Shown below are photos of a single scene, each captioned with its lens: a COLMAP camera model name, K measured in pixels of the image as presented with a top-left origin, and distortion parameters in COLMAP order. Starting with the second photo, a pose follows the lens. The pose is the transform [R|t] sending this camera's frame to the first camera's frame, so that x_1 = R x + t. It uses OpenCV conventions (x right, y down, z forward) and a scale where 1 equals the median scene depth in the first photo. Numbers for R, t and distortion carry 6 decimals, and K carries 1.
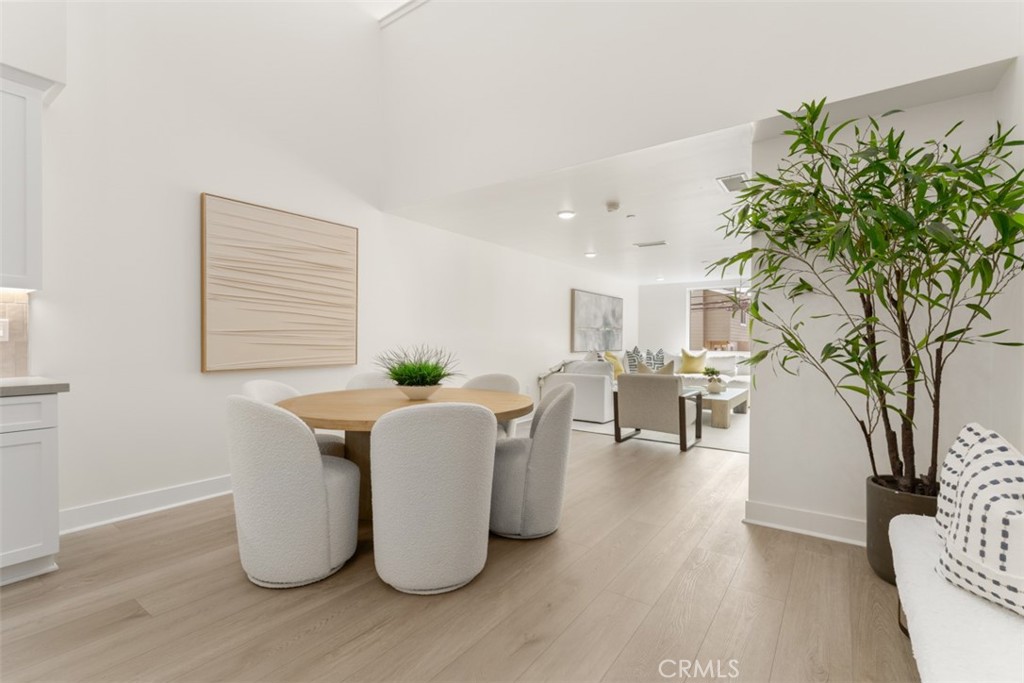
lens RADIAL K [[459.2, 0, 510.7], [0, 459.2, 345.0], [0, 0, 1]] dist [-0.002140, -0.000525]
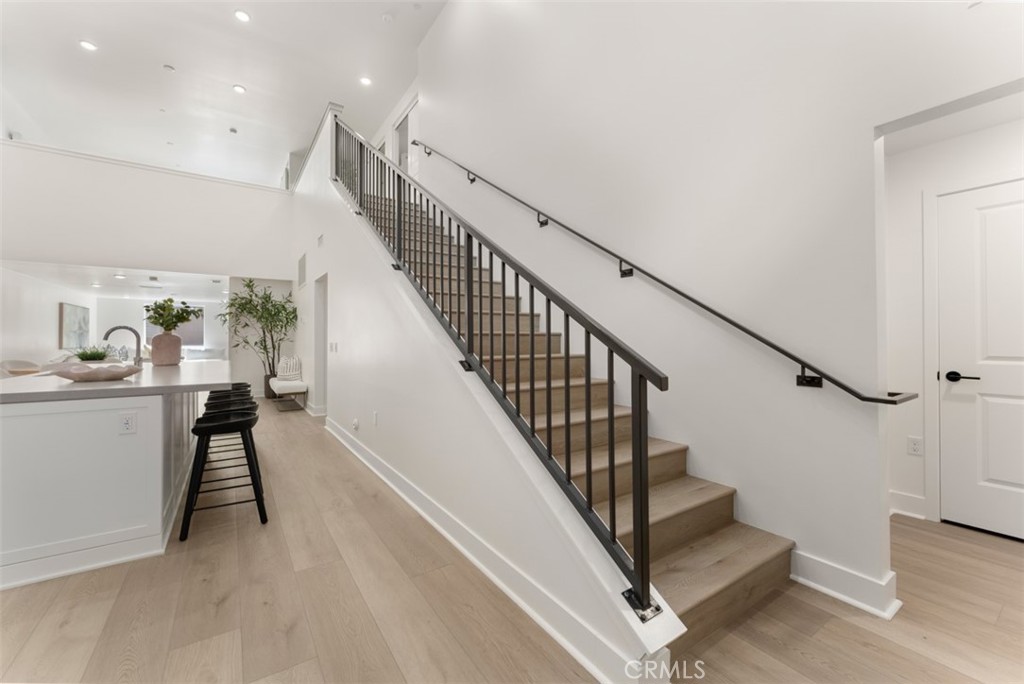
lens RADIAL K [[411.9, 0, 507.6], [0, 411.9, 337.0], [0, 0, 1]] dist [0.001981, 0.000228]
pose [[0.348603, -0.001042, 0.937270, -1.687525], [0.010527, 0.999941, -0.002804, -0.008355], [-0.937211, 0.010844, 0.348593, -2.045638]]
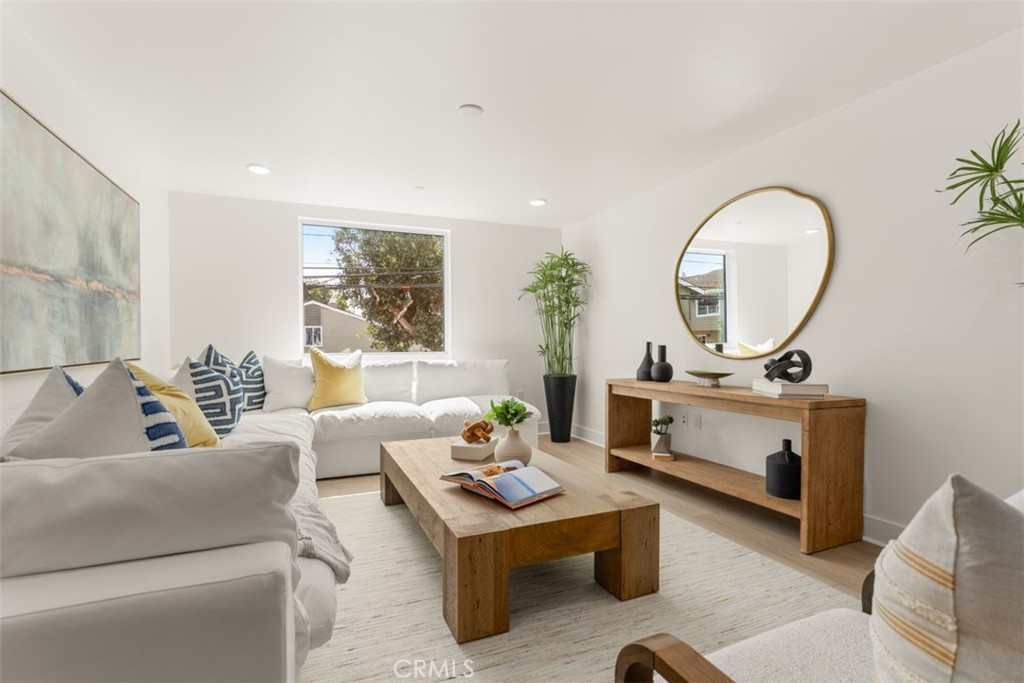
lens RADIAL K [[485.3, 0, 512.6], [0, 485.3, 352.7], [0, 0, 1]] dist [0.001318, 0.000106]
pose [[0.517018, -0.028003, 0.855516, 0.302363], [0.014596, 0.999608, 0.023899, 0.008540], [-0.855850, 0.000131, 0.517224, 2.188748]]
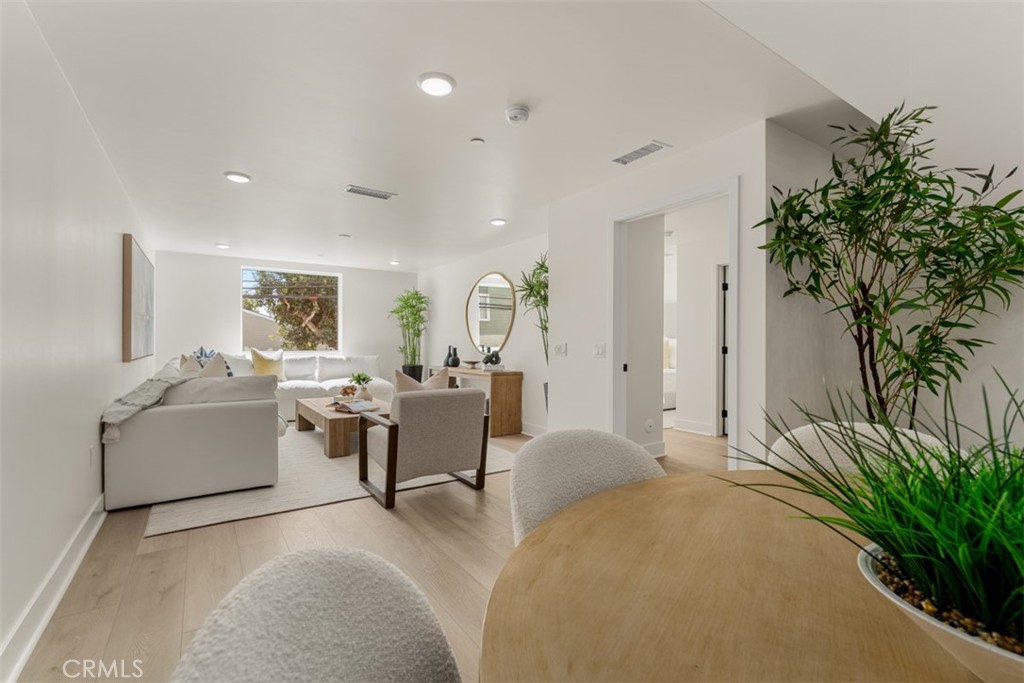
lens RADIAL K [[459.2, 0, 510.7], [0, 459.2, 345.0], [0, 0, 1]] dist [-0.002140, -0.000525]
pose [[0.348223, -0.013291, 0.937318, -0.567677], [0.007329, 0.999908, 0.011456, -0.014830], [-0.937383, 0.002880, 0.348288, 1.339575]]
